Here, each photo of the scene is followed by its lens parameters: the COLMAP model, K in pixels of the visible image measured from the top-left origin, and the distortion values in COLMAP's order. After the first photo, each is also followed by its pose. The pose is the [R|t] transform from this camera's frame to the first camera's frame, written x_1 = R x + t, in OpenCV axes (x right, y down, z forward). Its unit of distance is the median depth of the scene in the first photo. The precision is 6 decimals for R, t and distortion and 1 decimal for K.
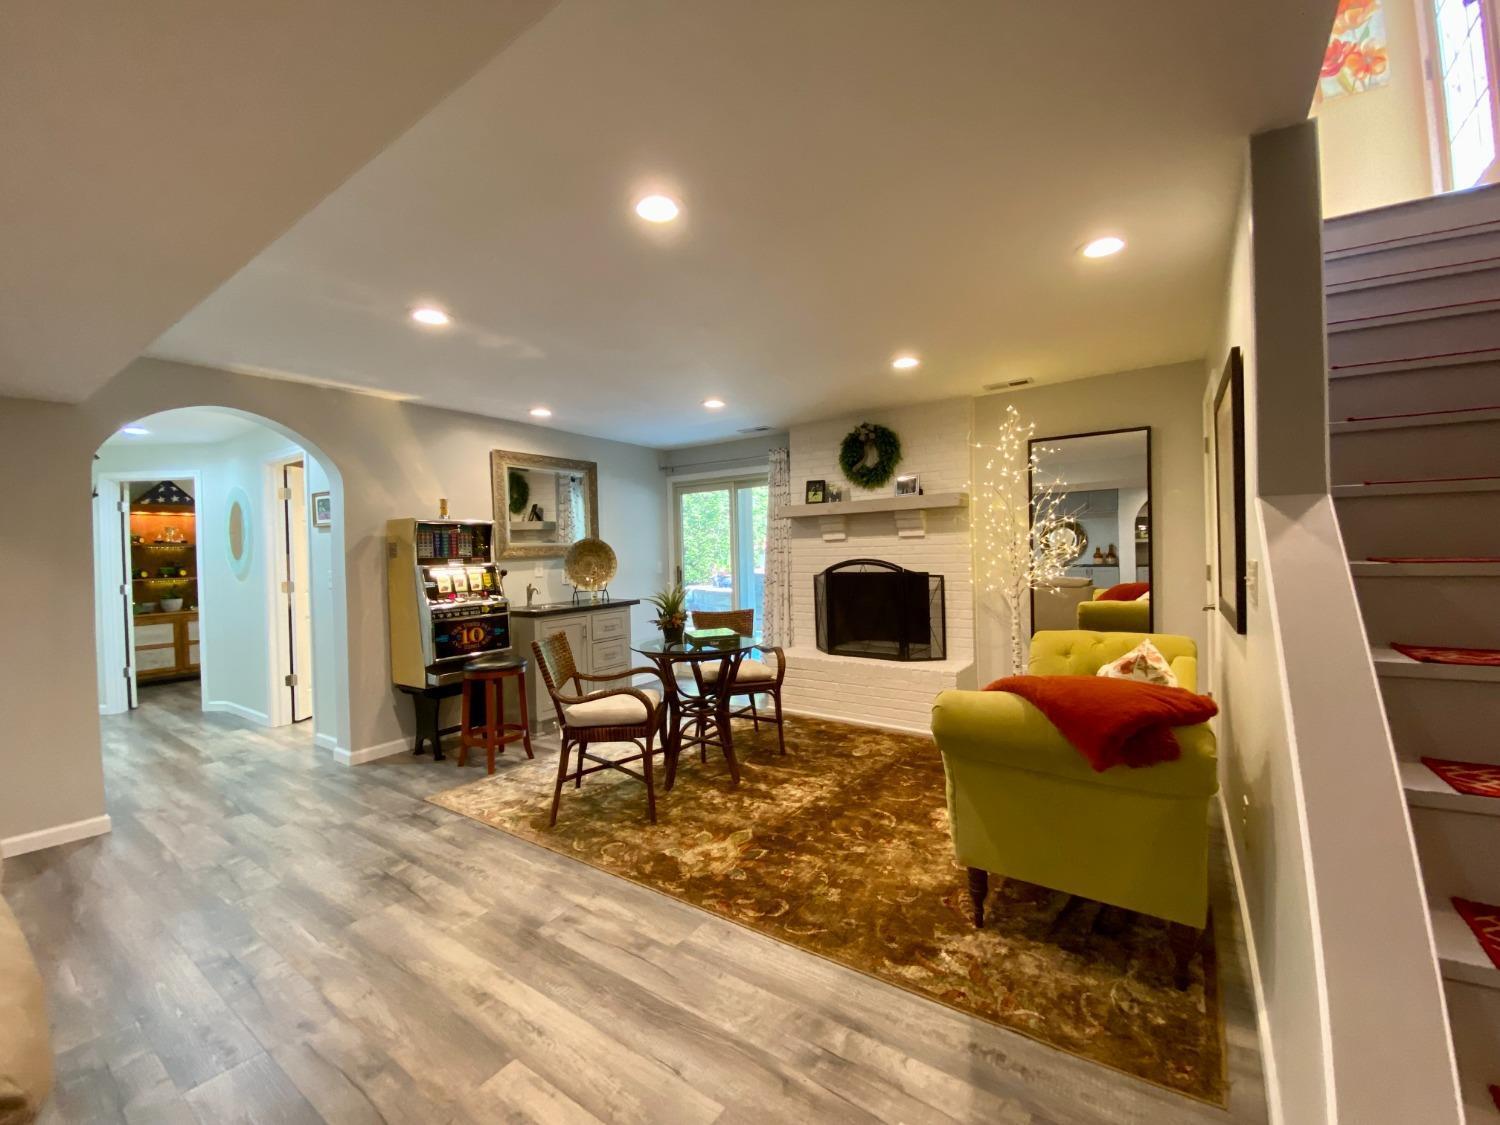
lens RADIAL K [[618.1, 0, 743.0], [0, 618.1, 556.3], [0, 0, 1]] dist [-0.008519, -0.001051]
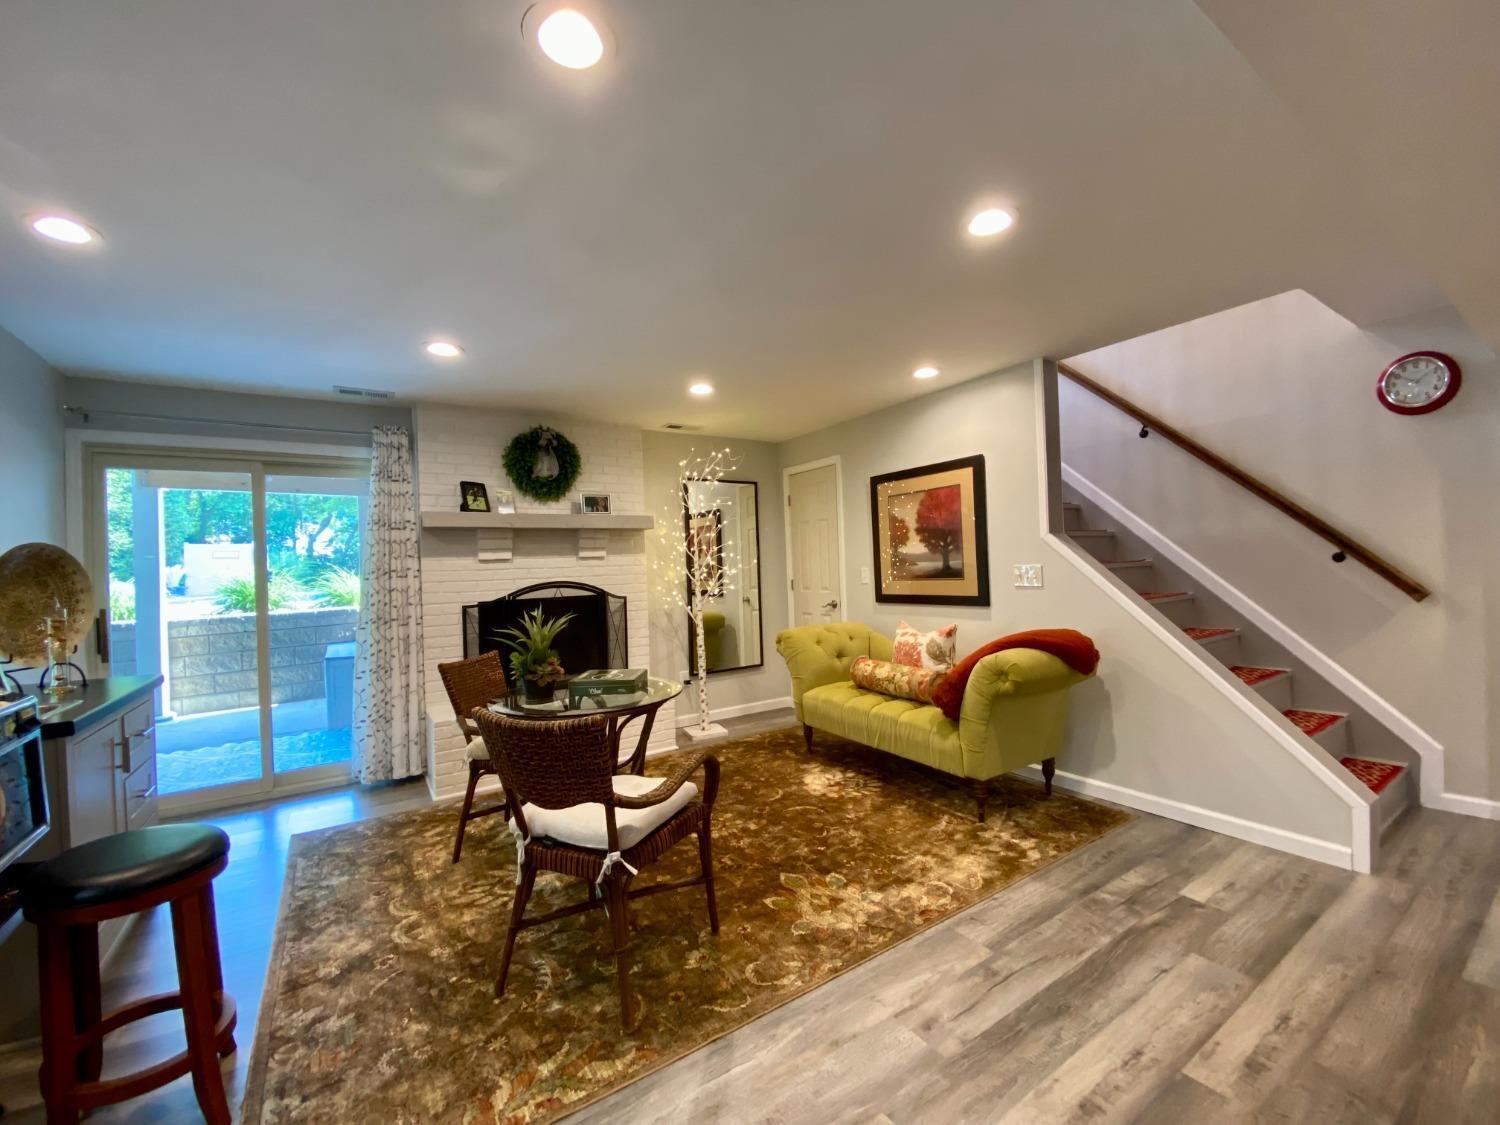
lens RADIAL K [[618.1, 0, 746.7], [0, 618.1, 570.8], [0, 0, 1]] dist [-0.008519, -0.001051]
pose [[0.361084, 0.003592, 0.932526, -0.782262], [0.021217, 0.999702, -0.012066, 0.008047], [-0.932292, 0.024143, 0.360901, 0.650426]]
